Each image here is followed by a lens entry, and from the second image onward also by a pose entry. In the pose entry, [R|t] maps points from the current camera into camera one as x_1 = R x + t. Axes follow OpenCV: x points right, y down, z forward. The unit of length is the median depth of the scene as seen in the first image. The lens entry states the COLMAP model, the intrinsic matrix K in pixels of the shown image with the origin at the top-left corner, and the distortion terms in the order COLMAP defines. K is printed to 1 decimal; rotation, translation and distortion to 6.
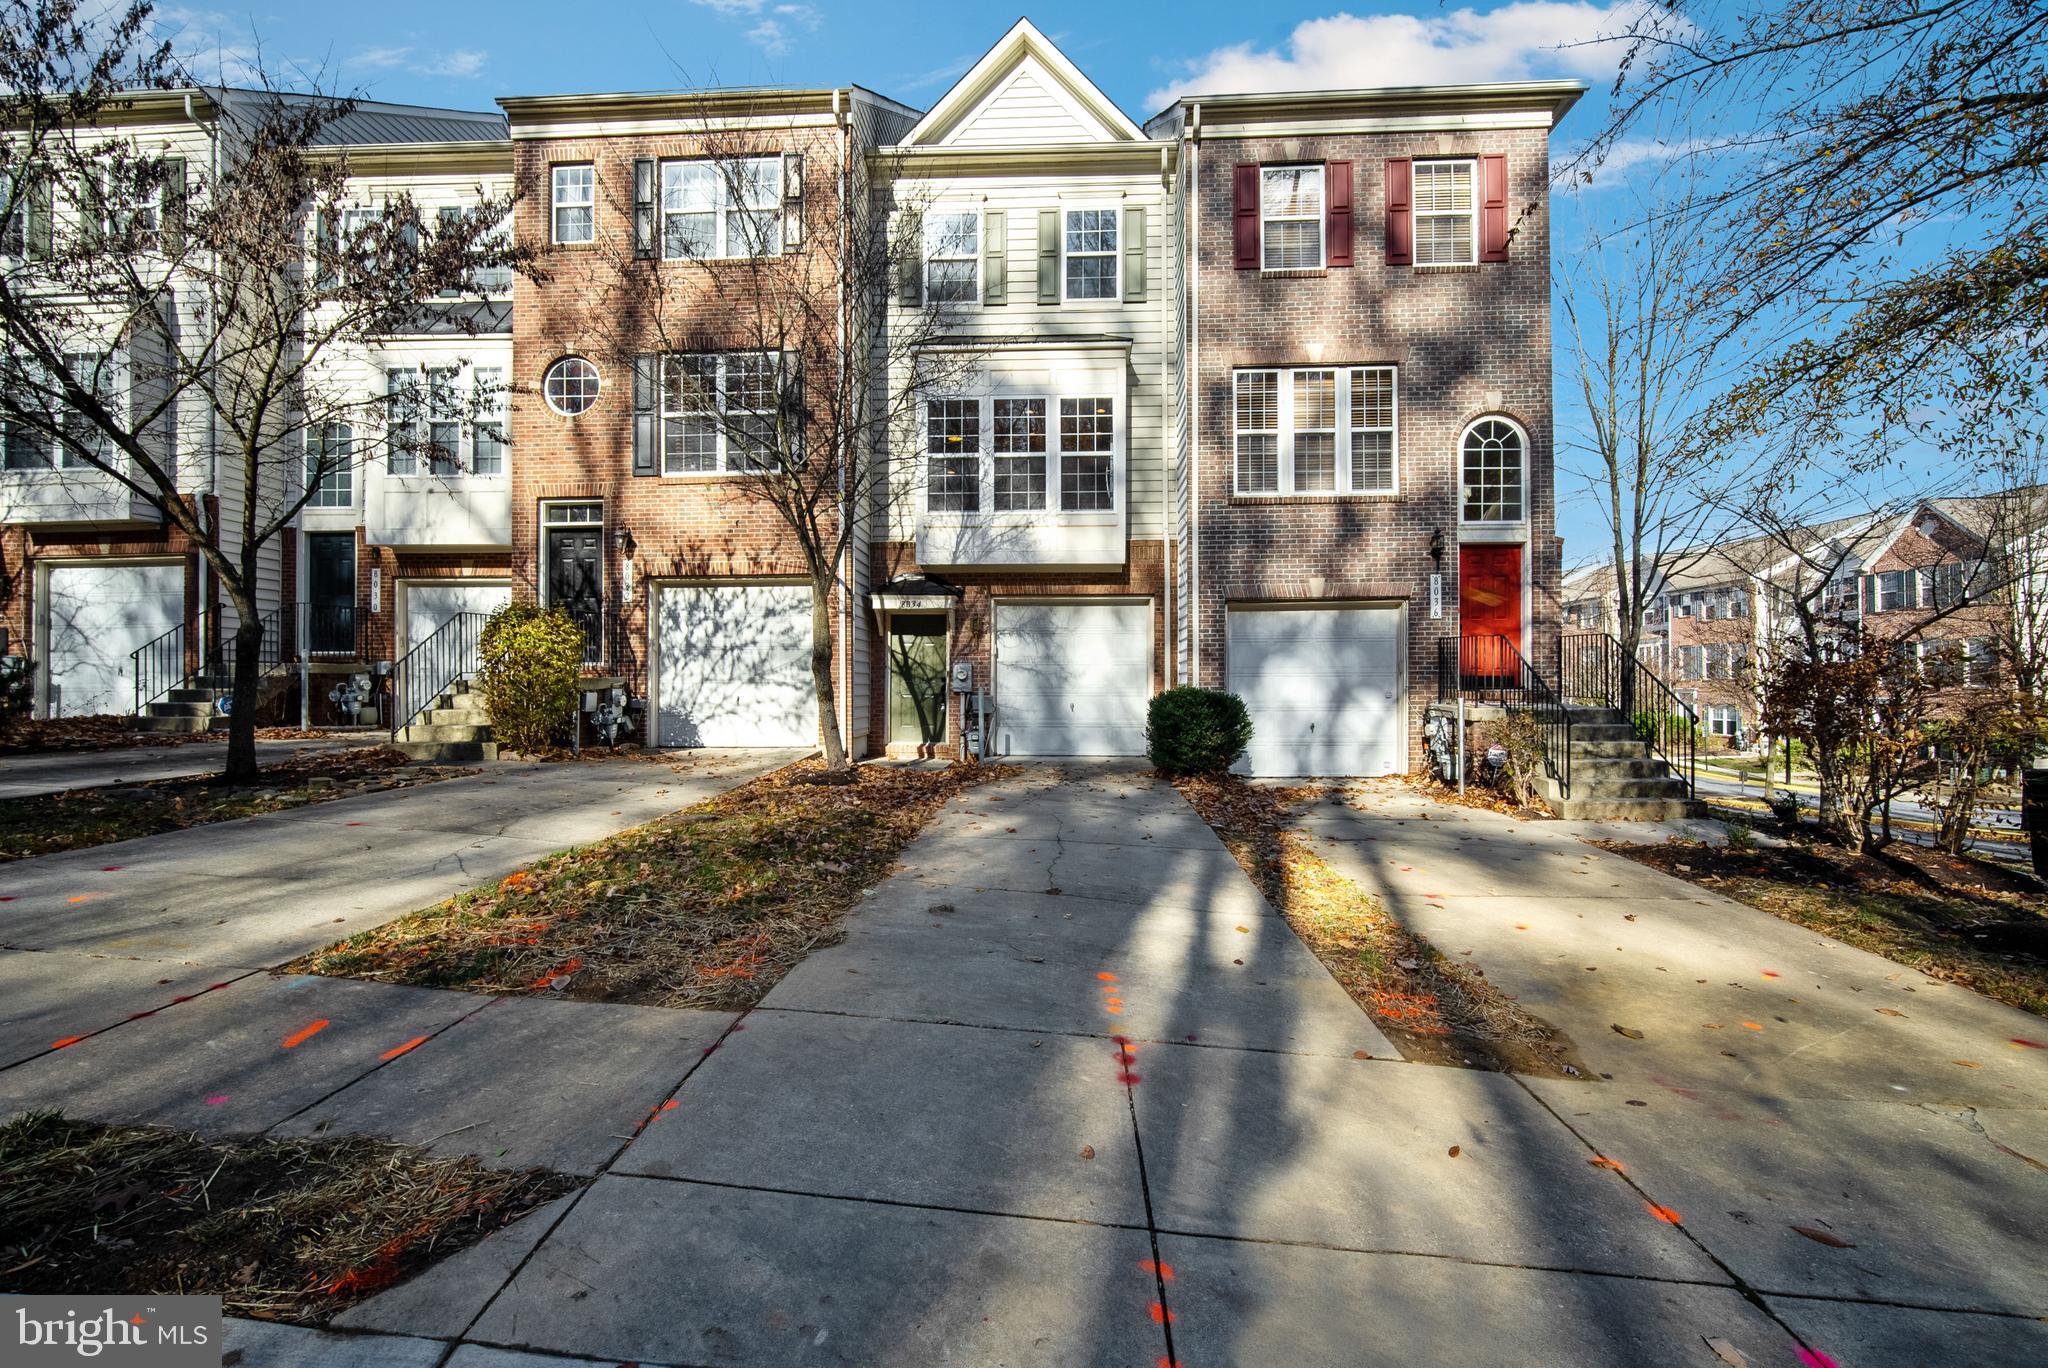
lens RADIAL K [[906.2, 0, 1021.5], [0, 906.2, 684.0], [0, 0, 1]] dist [-0.008308, 0.000267]
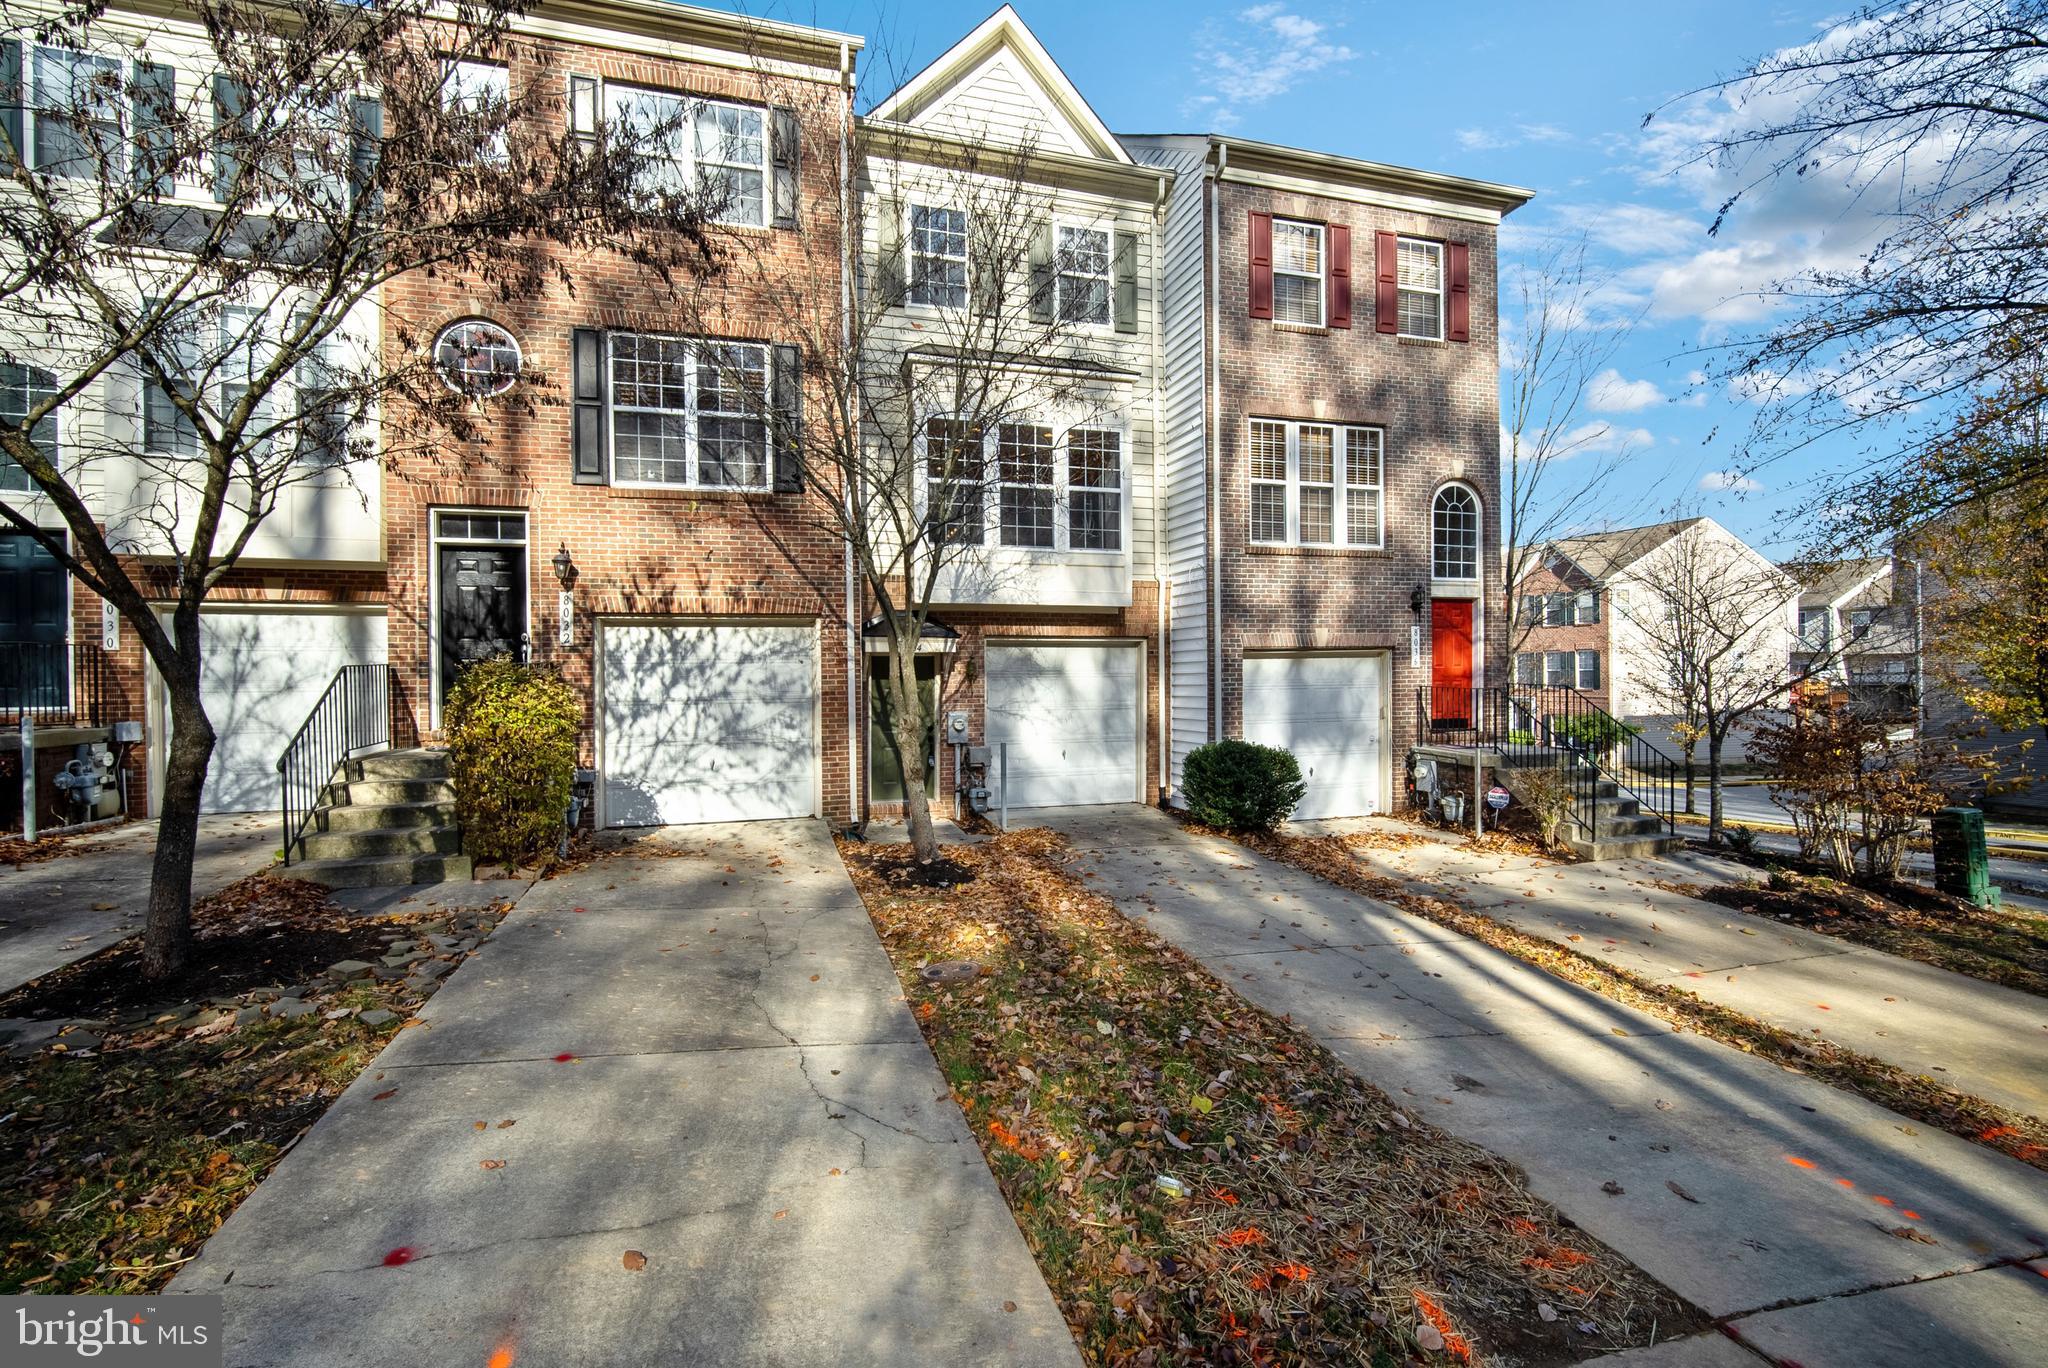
lens RADIAL K [[906.2, 0, 1032.3], [0, 906.2, 686.5], [0, 0, 1]] dist [-0.008308, 0.000267]
pose [[0.940684, -0.010612, 0.339119, -0.311413], [0.005818, 0.999868, 0.015149, -0.063171], [-0.339235, -0.012277, 0.940622, 0.128518]]
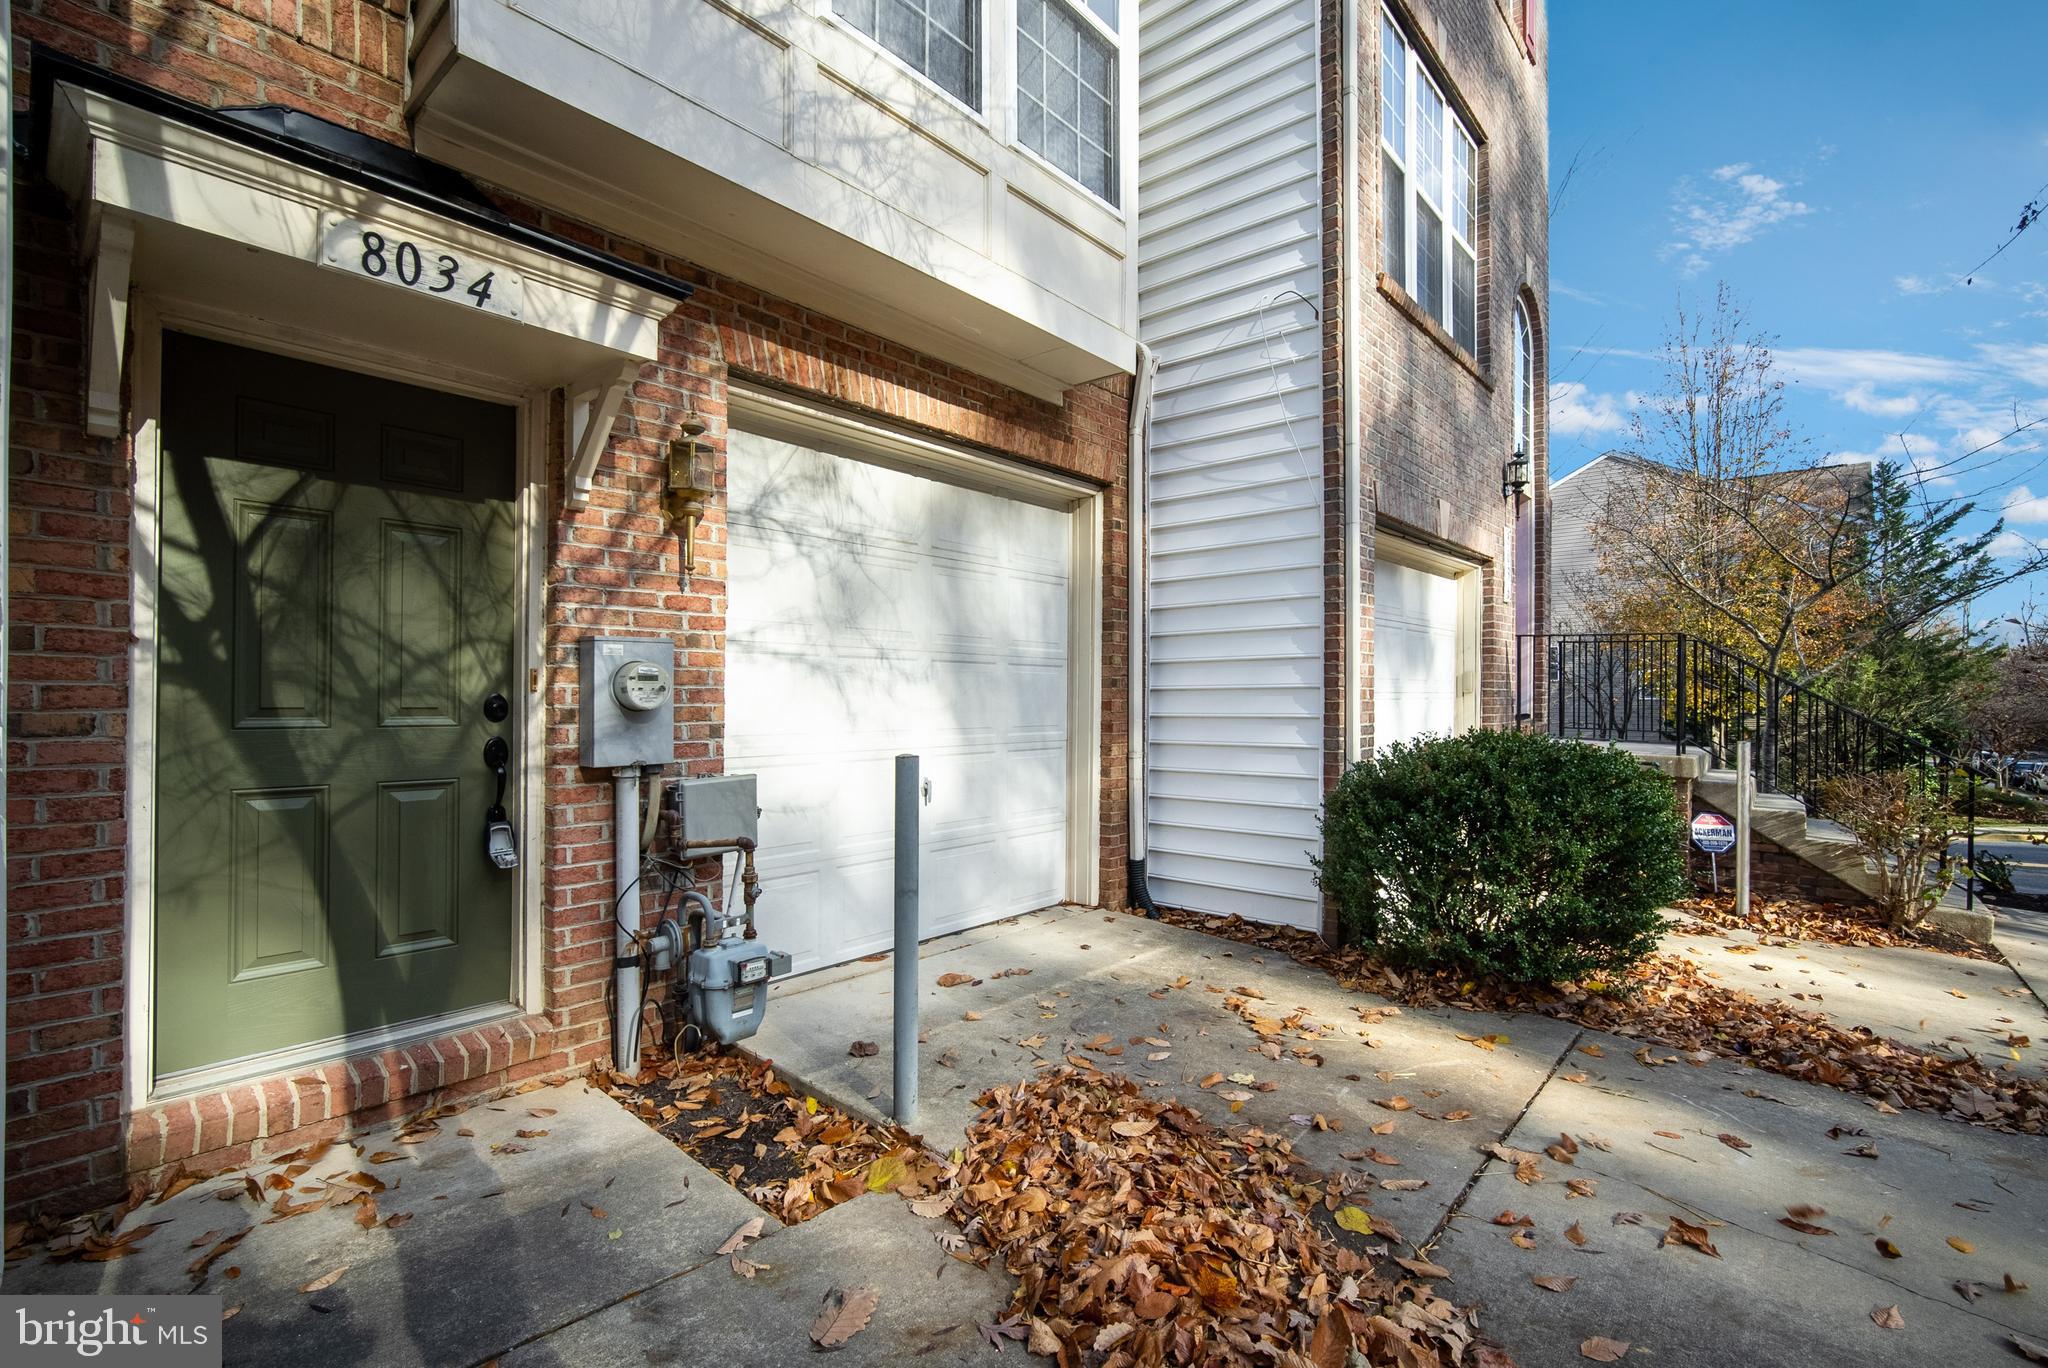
lens RADIAL K [[906.2, 0, 1029.6], [0, 906.2, 689.5], [0, 0, 1]] dist [-0.008308, 0.000267]
pose [[0.586042, 0.013508, 0.810168, -0.191736], [-0.006898, 0.999908, -0.011681, -0.007523], [-0.810251, 0.001257, 0.586081, 0.826754]]
